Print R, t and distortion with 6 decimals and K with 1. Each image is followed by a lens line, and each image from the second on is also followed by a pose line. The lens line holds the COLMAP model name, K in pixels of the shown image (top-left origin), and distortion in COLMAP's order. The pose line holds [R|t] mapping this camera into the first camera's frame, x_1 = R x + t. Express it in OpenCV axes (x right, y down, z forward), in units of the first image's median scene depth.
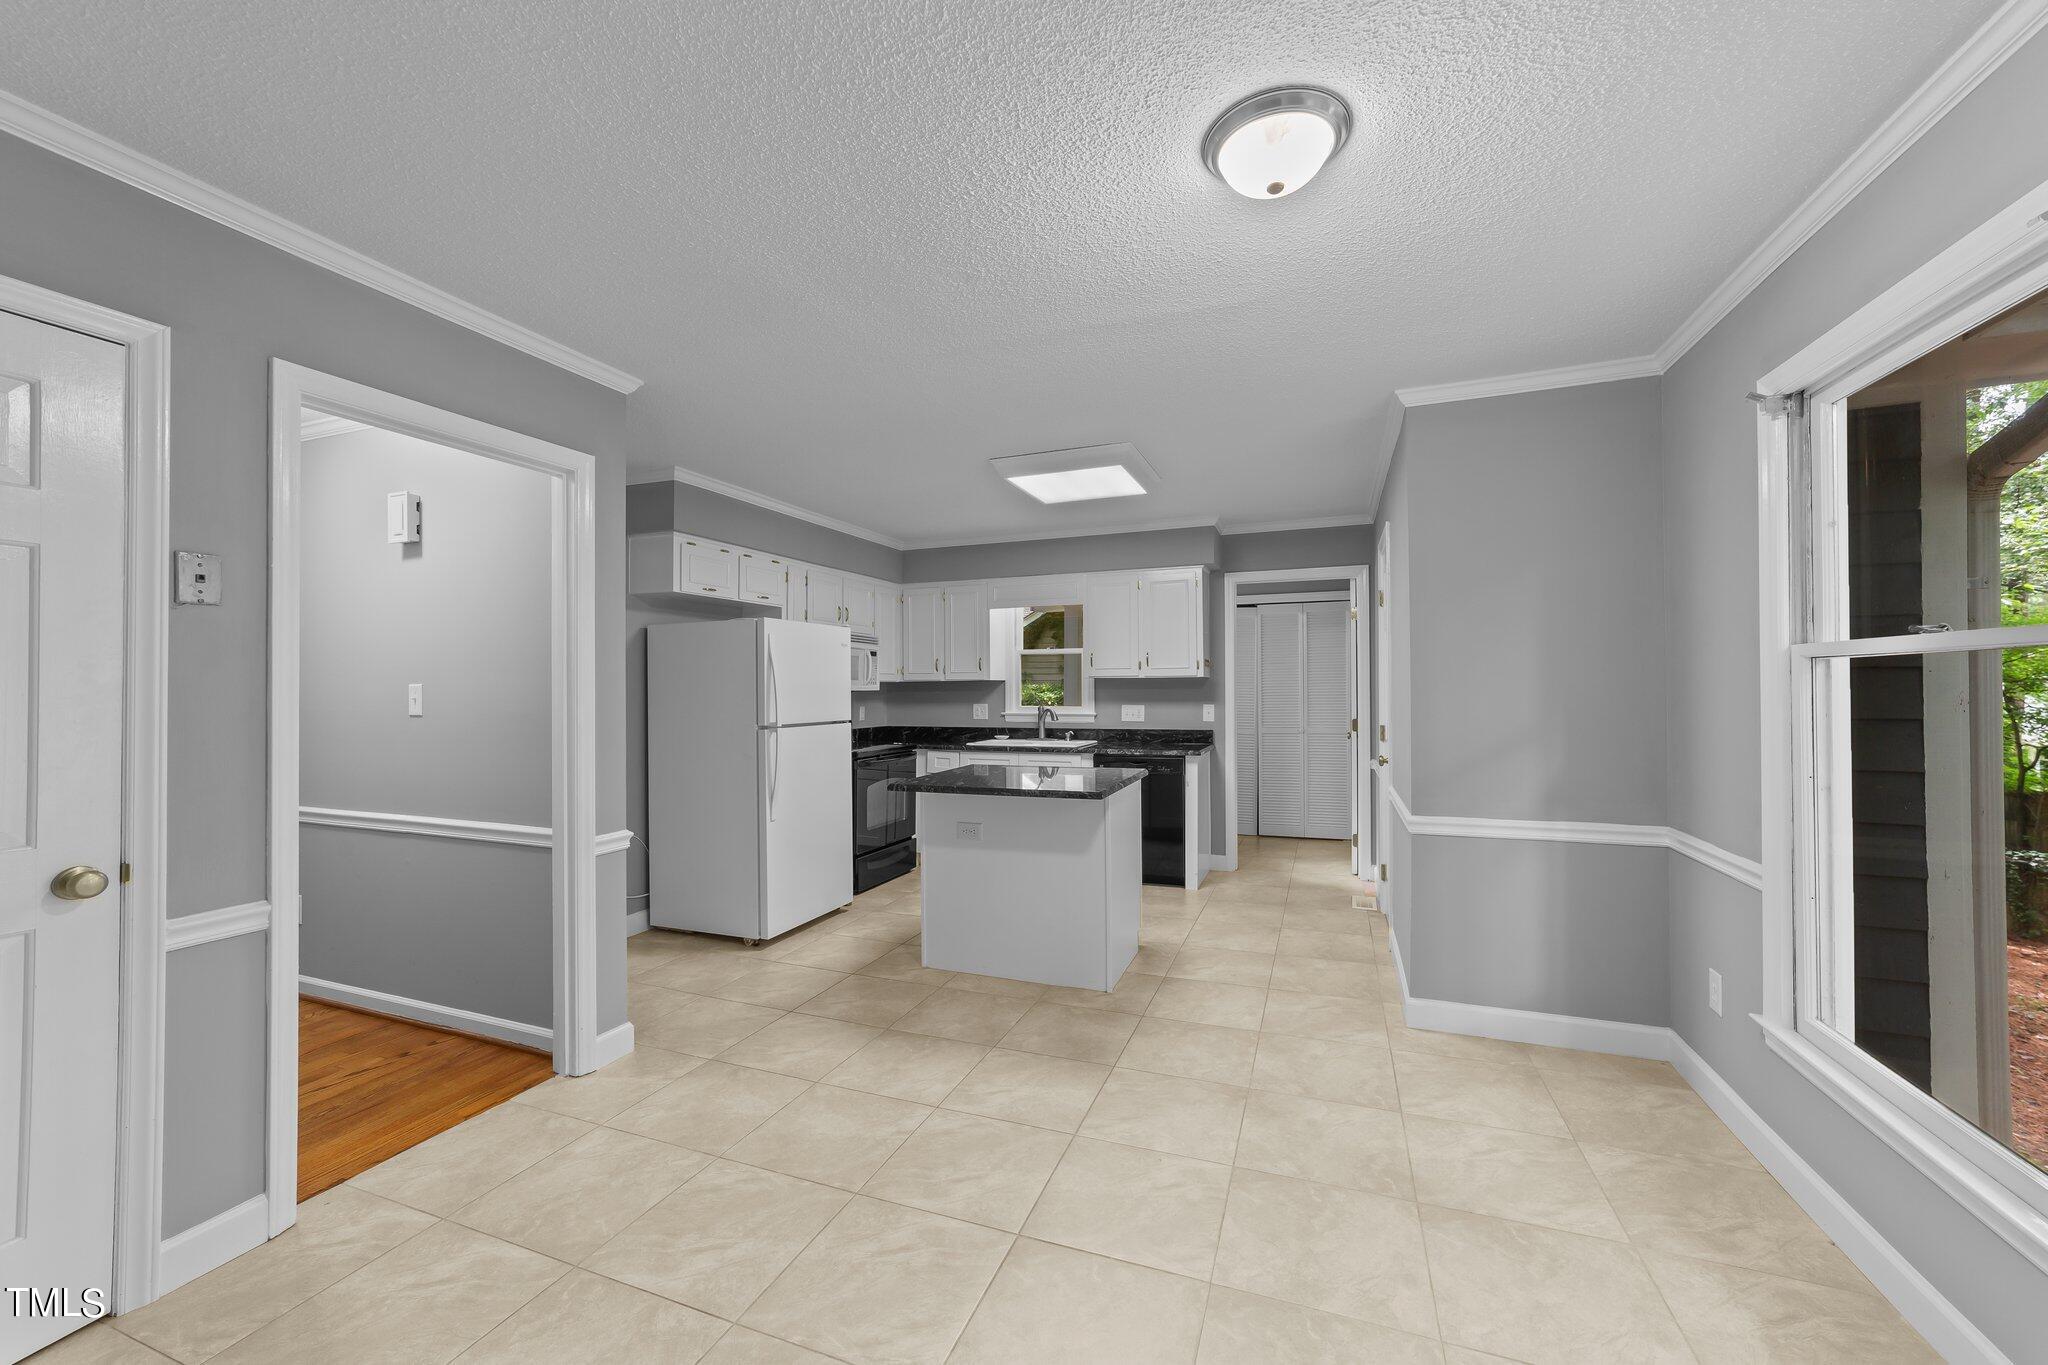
lens RADIAL K [[788.0, 0, 1024.9], [0, 788.0, 688.3], [0, 0, 1]] dist [-0.018128, 0.007514]
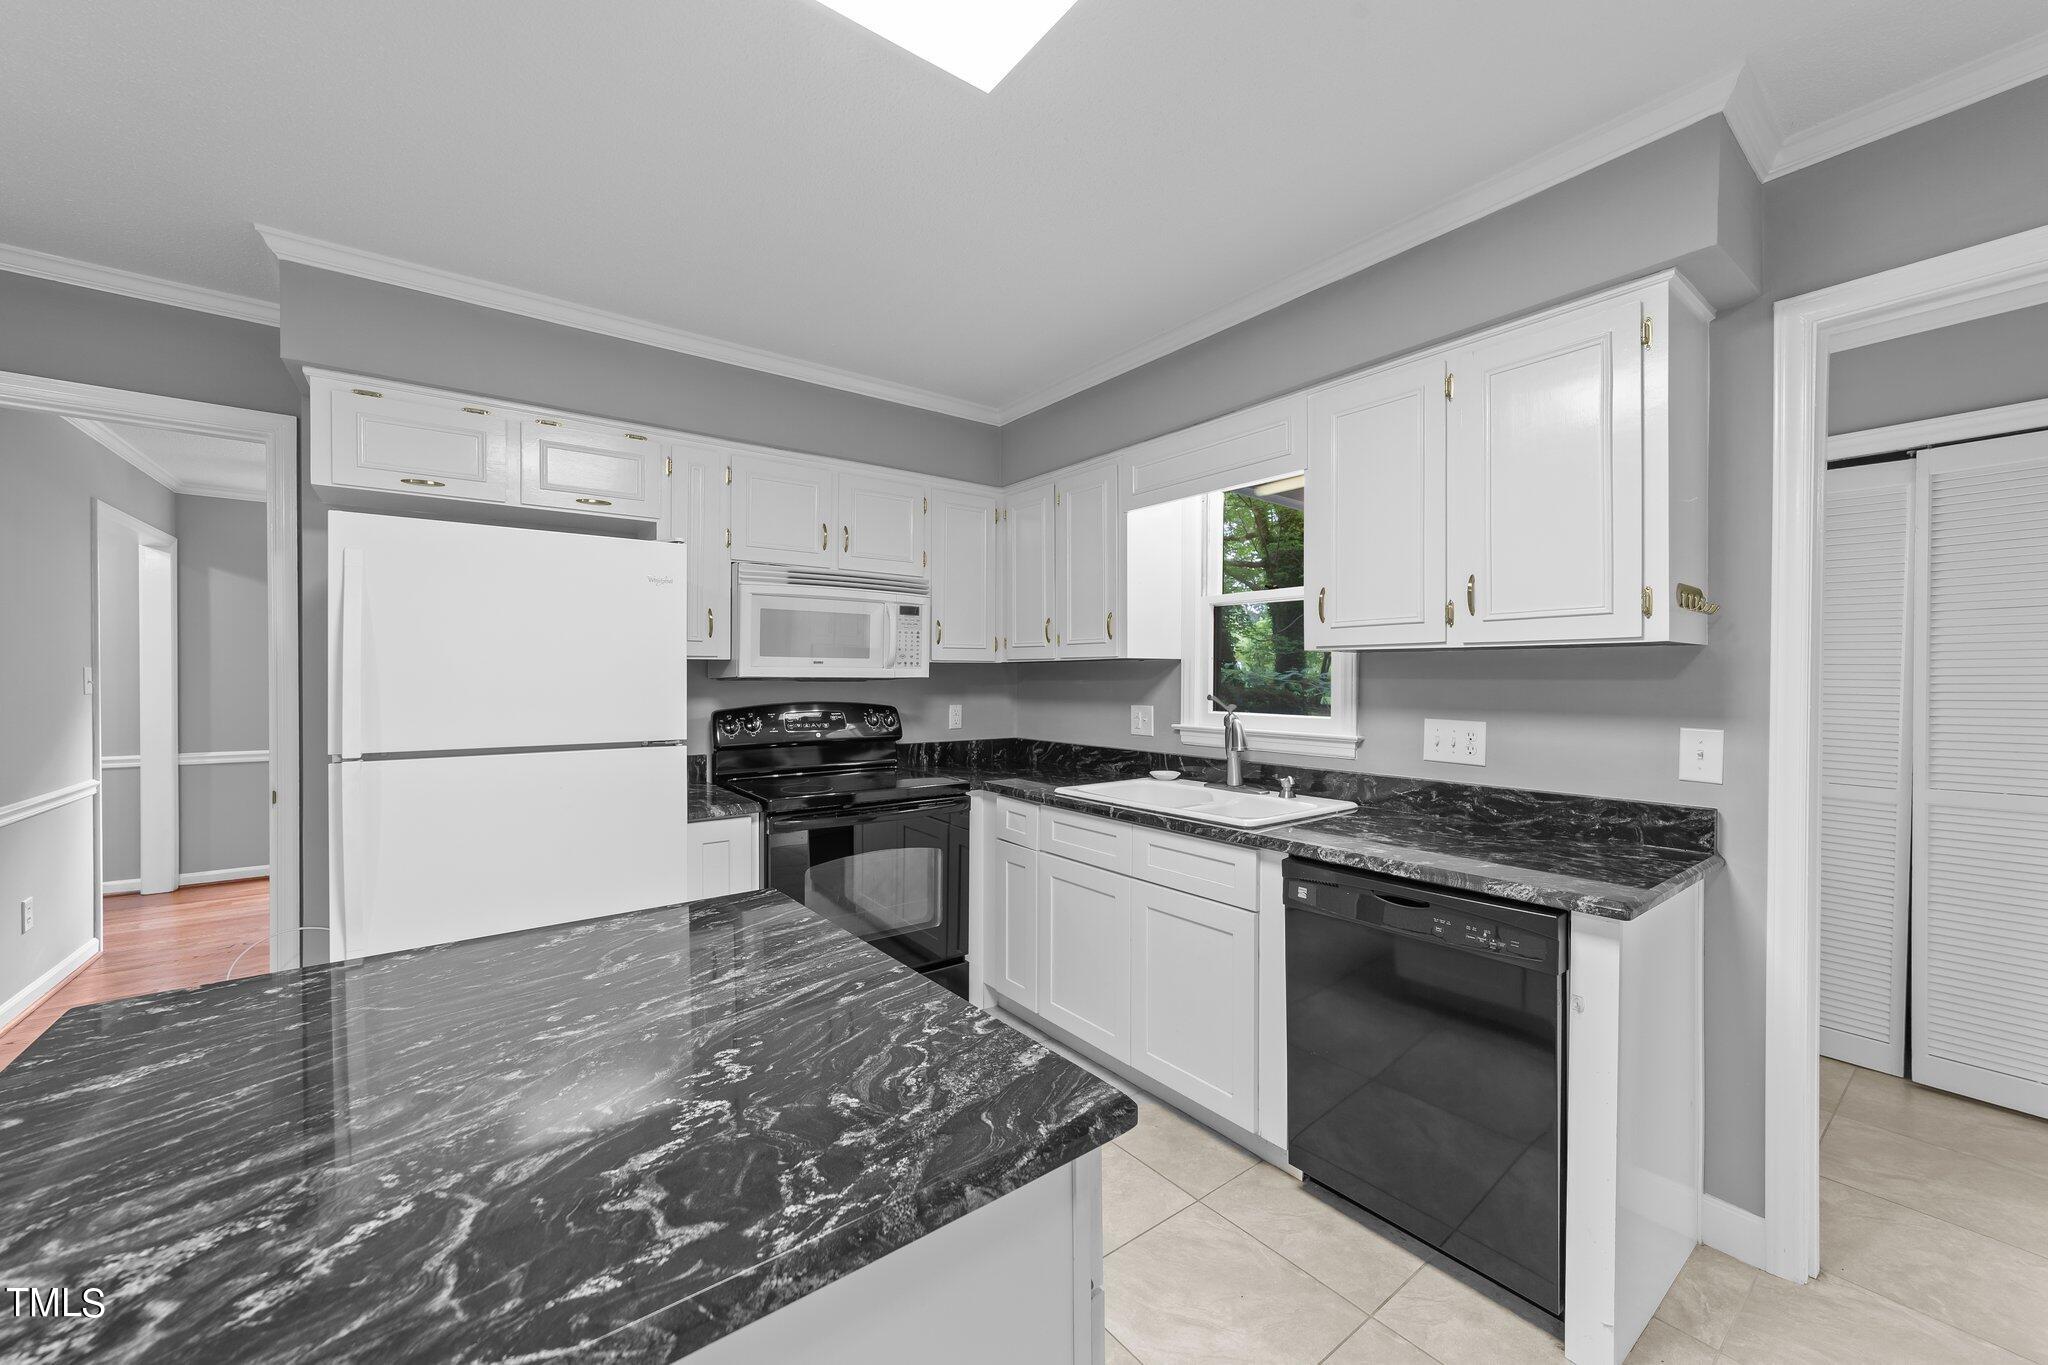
lens RADIAL K [[788.0, 0, 1028.2], [0, 788.0, 680.9], [0, 0, 1]] dist [-0.018128, 0.007514]
pose [[0.853238, 0.009103, -0.521443, 0.182188], [-0.004729, 0.999942, 0.009718, -0.000792], [0.521501, -0.005826, 0.853231, 0.646080]]
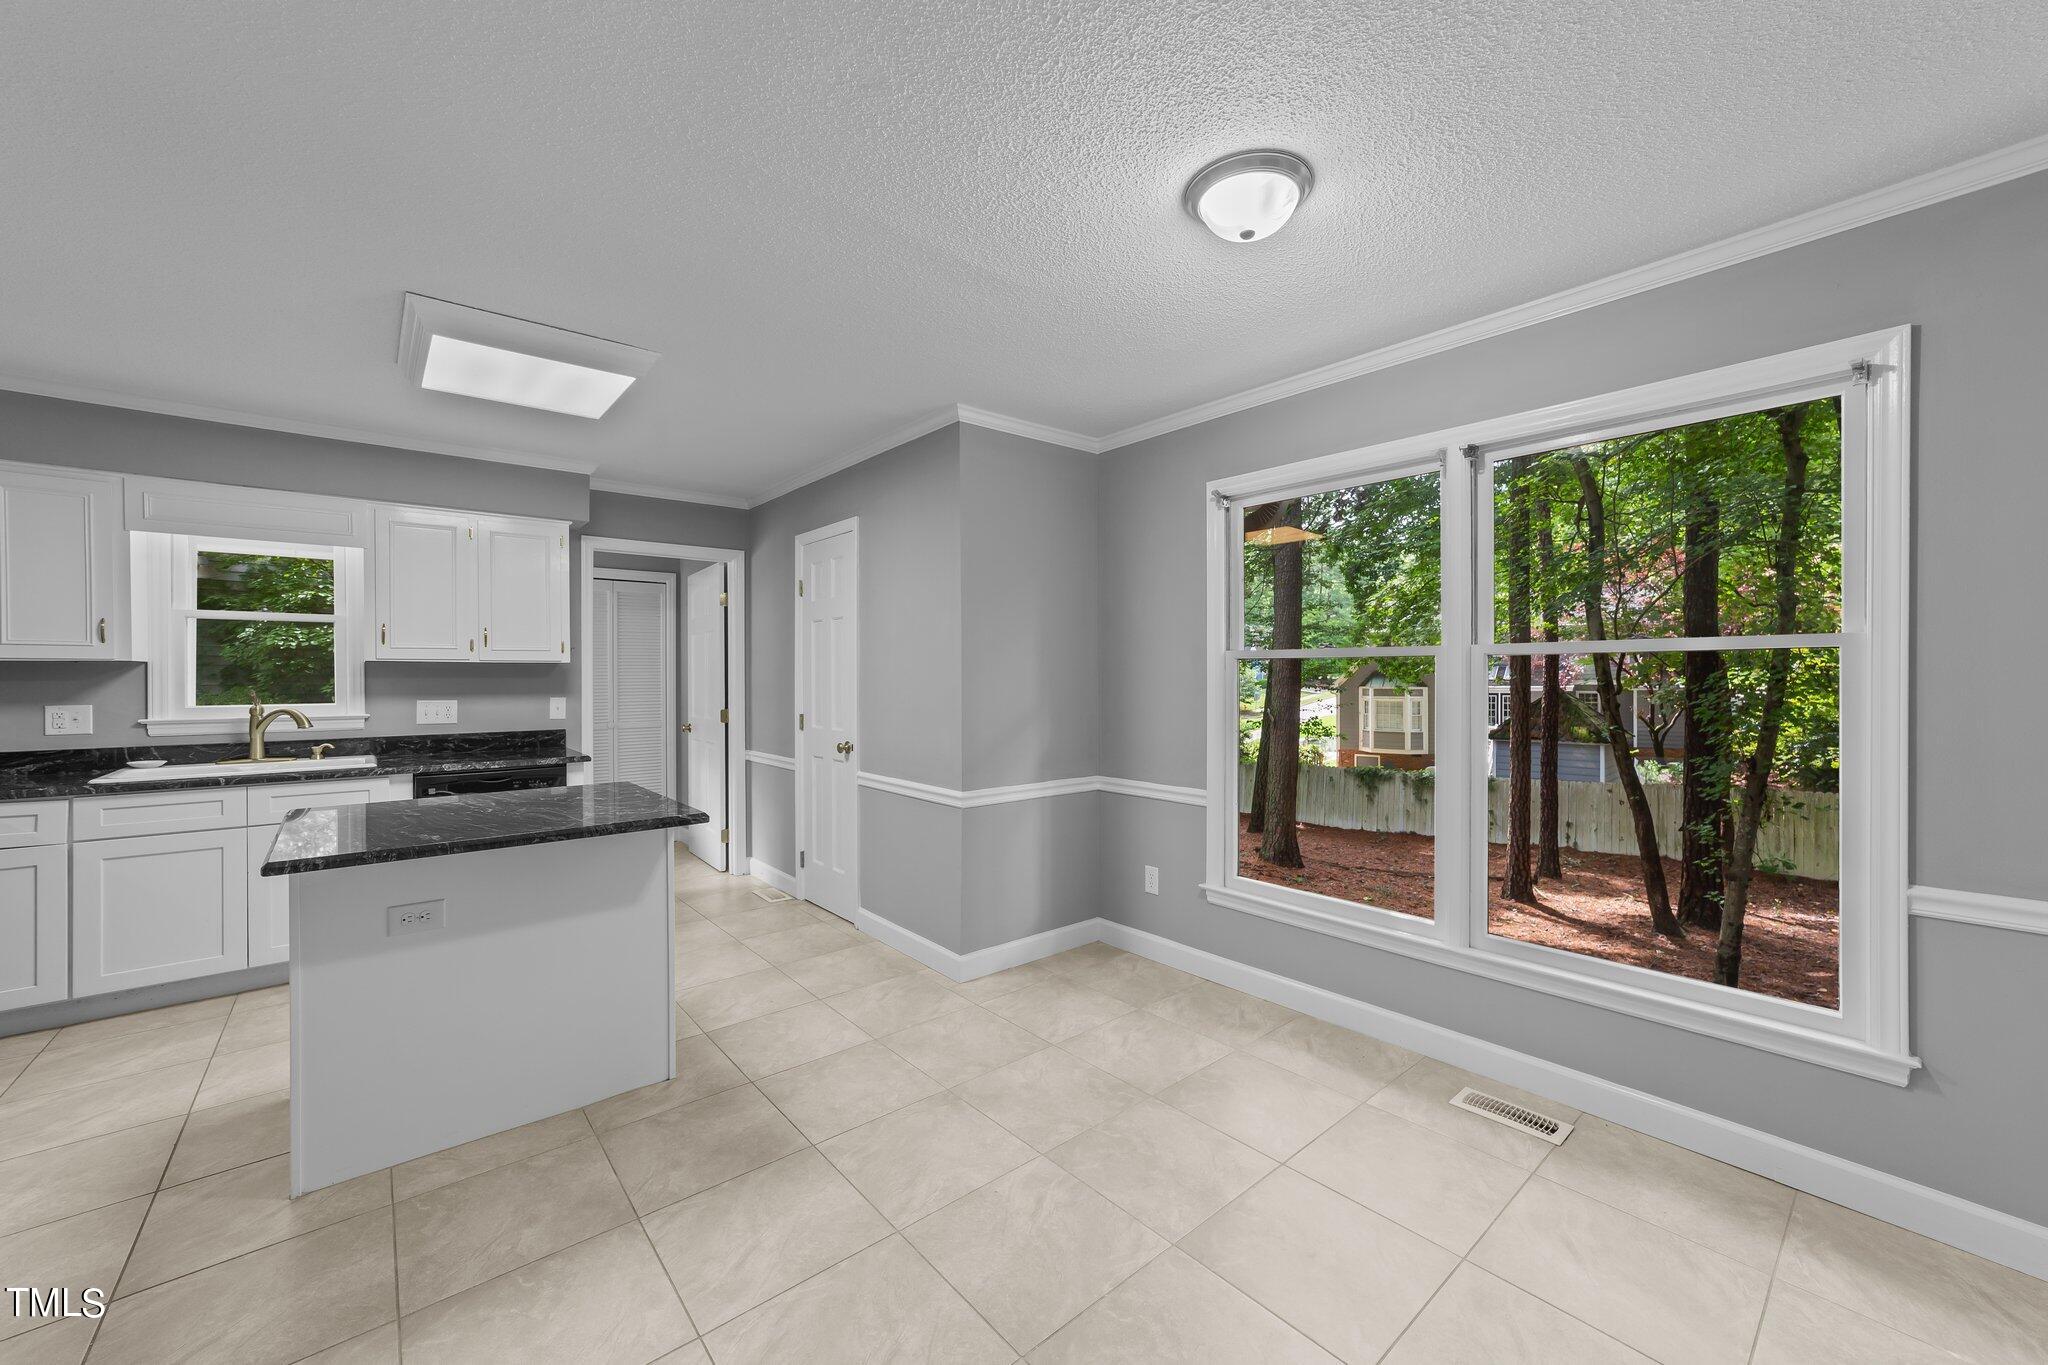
lens RADIAL K [[788.0, 0, 1030.4], [0, 788.0, 685.3], [0, 0, 1]] dist [-0.018128, 0.007514]
pose [[0.475882, -0.005970, 0.879489, -0.259848], [-0.001884, 0.999968, 0.007808, 0.001248], [-0.879507, -0.005373, 0.475855, 0.226974]]
